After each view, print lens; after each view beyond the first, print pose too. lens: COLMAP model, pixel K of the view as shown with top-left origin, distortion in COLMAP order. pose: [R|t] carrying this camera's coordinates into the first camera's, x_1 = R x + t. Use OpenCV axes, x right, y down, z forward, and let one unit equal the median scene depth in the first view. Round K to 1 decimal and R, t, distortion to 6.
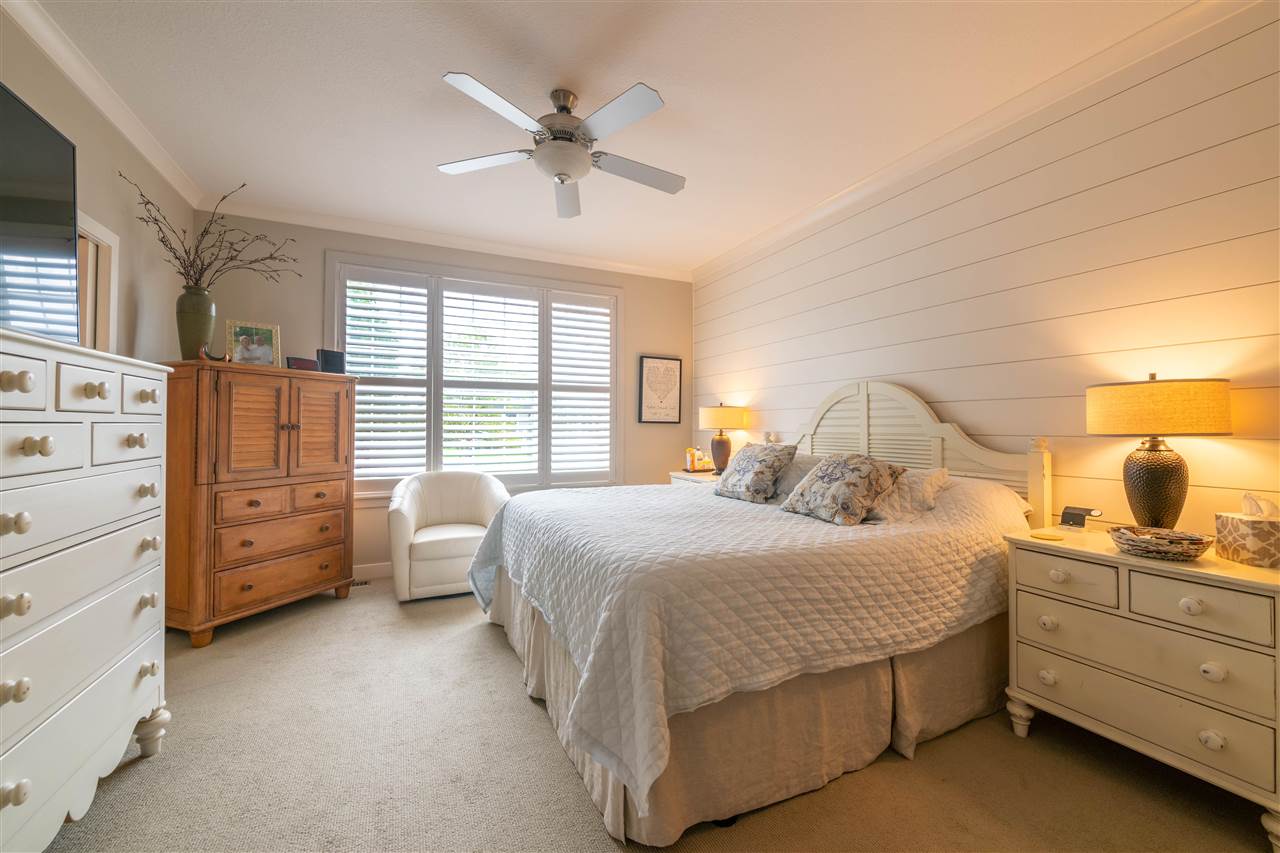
lens RADIAL K [[505.7, 0, 647.1], [0, 505.7, 414.1], [0, 0, 1]] dist [0.003352, -0.006350]
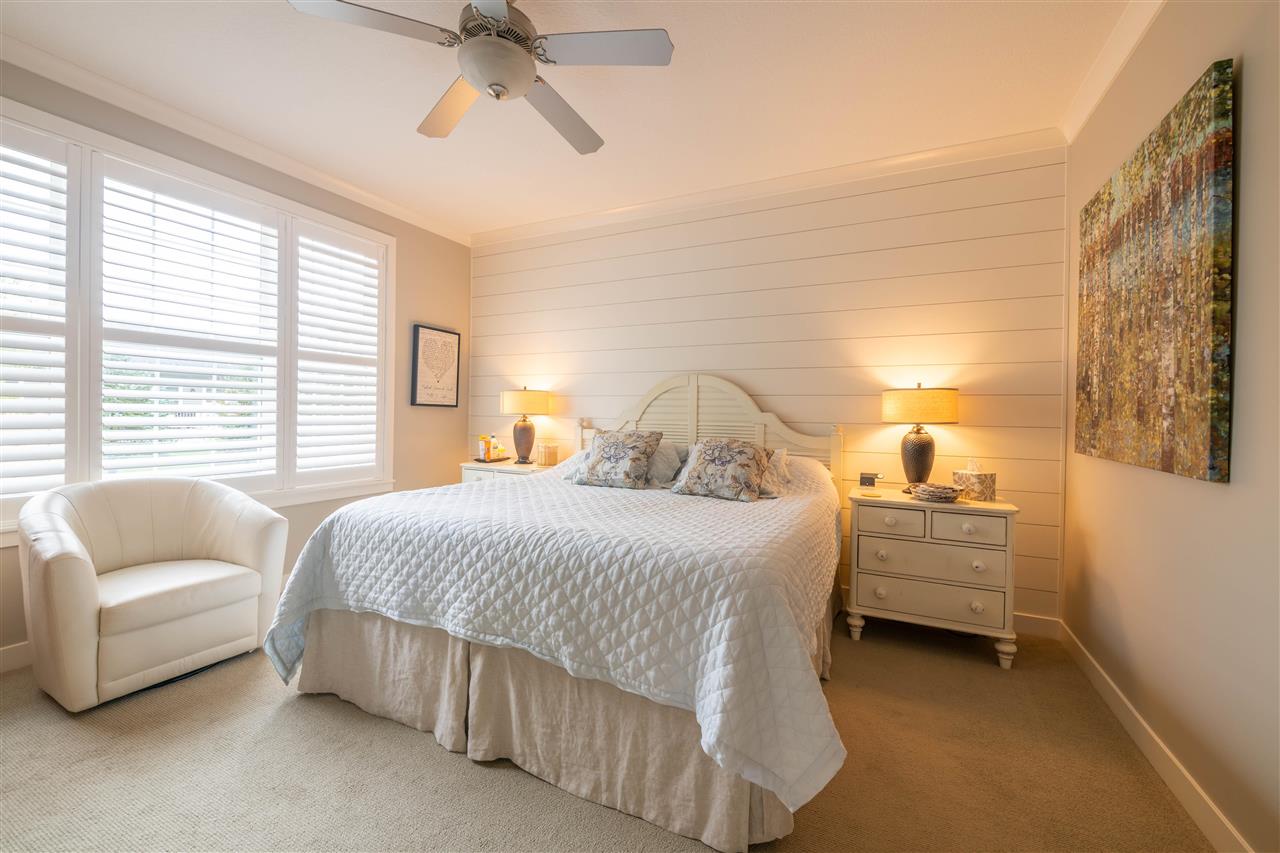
lens RADIAL K [[505.7, 0, 647.1], [0, 505.7, 414.1], [0, 0, 1]] dist [0.003352, -0.006350]
pose [[0.780962, 0.010796, 0.624485, -0.386770], [-0.030442, 0.999320, 0.020794, 0.004126], [-0.623836, -0.035250, 0.780760, 0.194555]]
